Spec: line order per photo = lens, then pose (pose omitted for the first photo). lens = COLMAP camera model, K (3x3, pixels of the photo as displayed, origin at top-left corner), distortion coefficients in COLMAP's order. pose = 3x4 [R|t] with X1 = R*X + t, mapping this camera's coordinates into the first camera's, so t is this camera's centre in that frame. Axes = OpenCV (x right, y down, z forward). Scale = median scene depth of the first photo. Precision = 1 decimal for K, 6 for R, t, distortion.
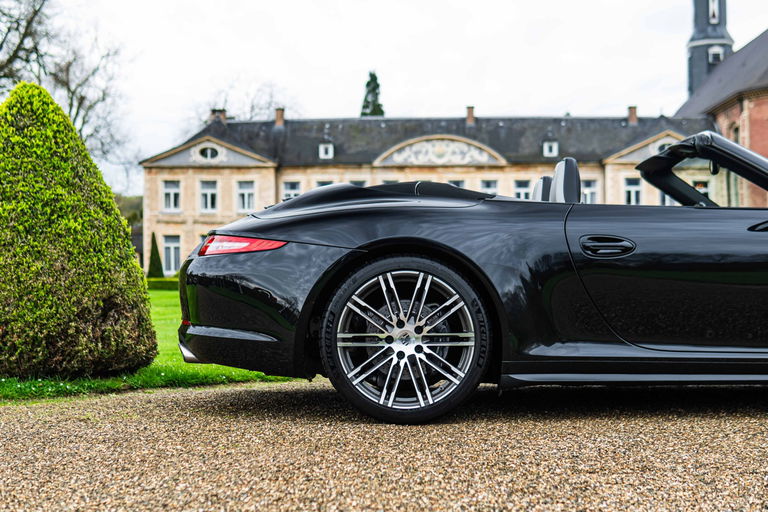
lens RADIAL K [[1134.9, 0, 384.1], [0, 1134.9, 267.4], [0, 0, 1]] dist [-0.031524, -0.112149]
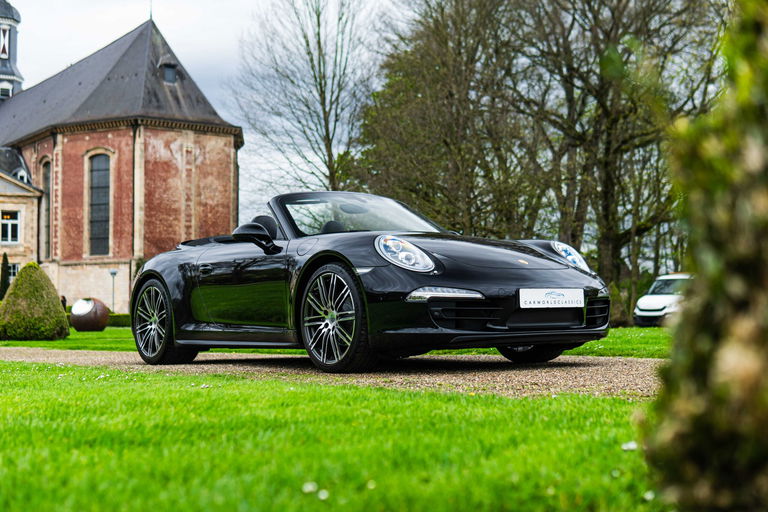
lens RADIAL K [[1088.6, 0, 380.9], [0, 1088.6, 277.6], [0, 0, 1]] dist [-0.036745, -0.119633]
pose [[0.781655, 0.022235, 0.623314, -0.041316], [-0.002367, 0.999463, -0.032685, 0.005498], [-0.623706, 0.024073, 0.781288, 0.089679]]
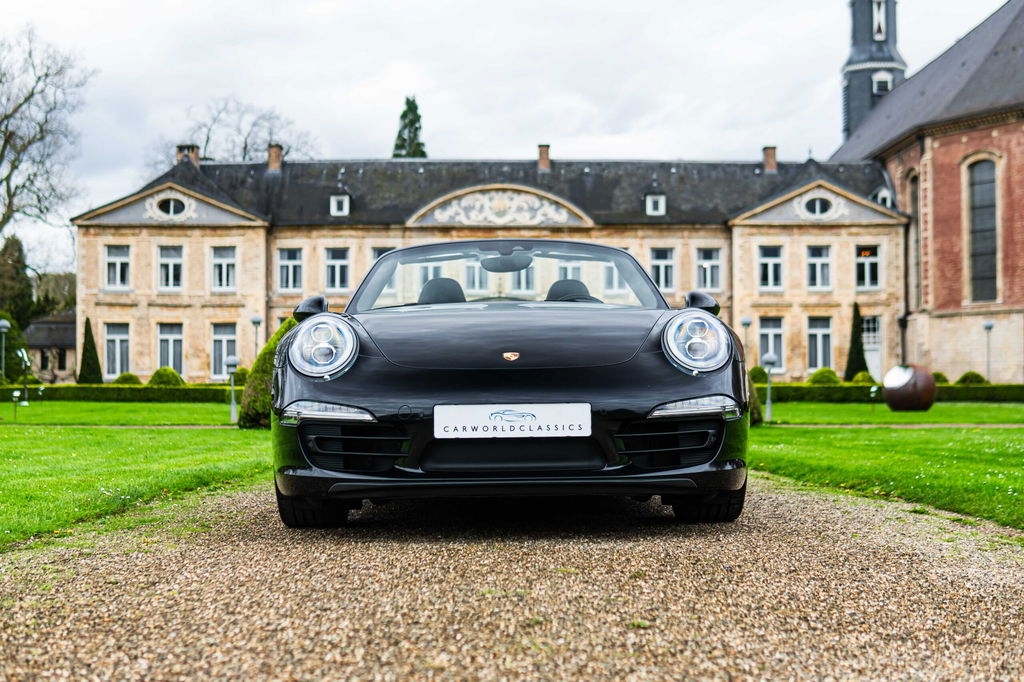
lens RADIAL K [[1476.3, 0, 512.0], [0, 1476.3, 341.0], [0, 0, 1]] dist [-0.041798, -0.090842]
pose [[0.998969, 0.004686, 0.045164, 0.015379], [-0.003664, 0.999736, -0.022687, 0.002392], [-0.045258, 0.022499, 0.998722, 0.081596]]
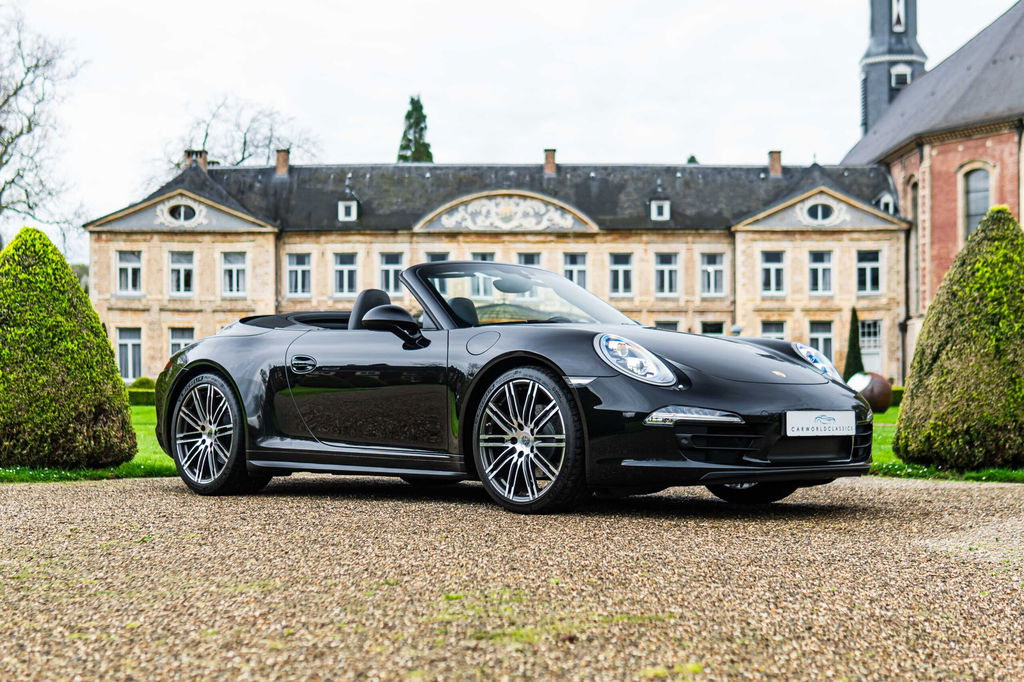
lens RADIAL K [[1698.1, 0, 516.0], [0, 1698.1, 377.3], [0, 0, 1]] dist [-0.023443, -0.160538]
pose [[0.999147, 0.003166, 0.041162, 0.011504], [-0.003274, 0.999991, 0.002550, -0.000796], [-0.041154, -0.002682, 0.999149, -0.073377]]
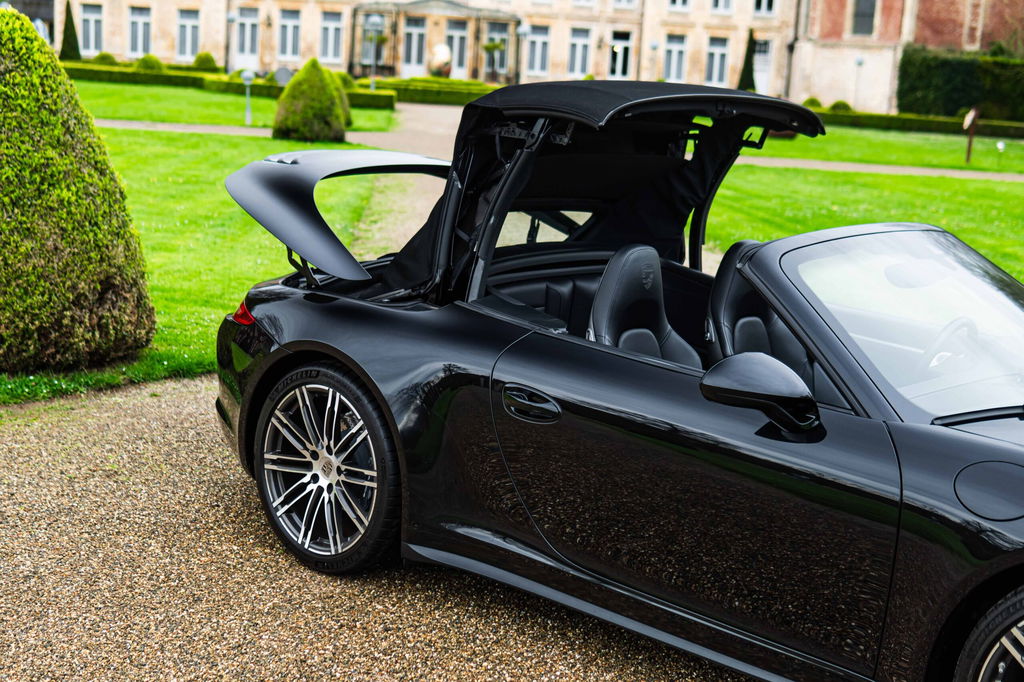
lens RADIAL K [[1413.7, 0, 492.5], [0, 1413.7, 340.7], [0, 0, 1]] dist [-0.047327, -0.086880]
pose [[0.993480, 0.045303, 0.104621, -0.004885], [-0.065714, 0.977433, 0.200766, -0.013731], [-0.093165, -0.206332, 0.974037, -0.008105]]
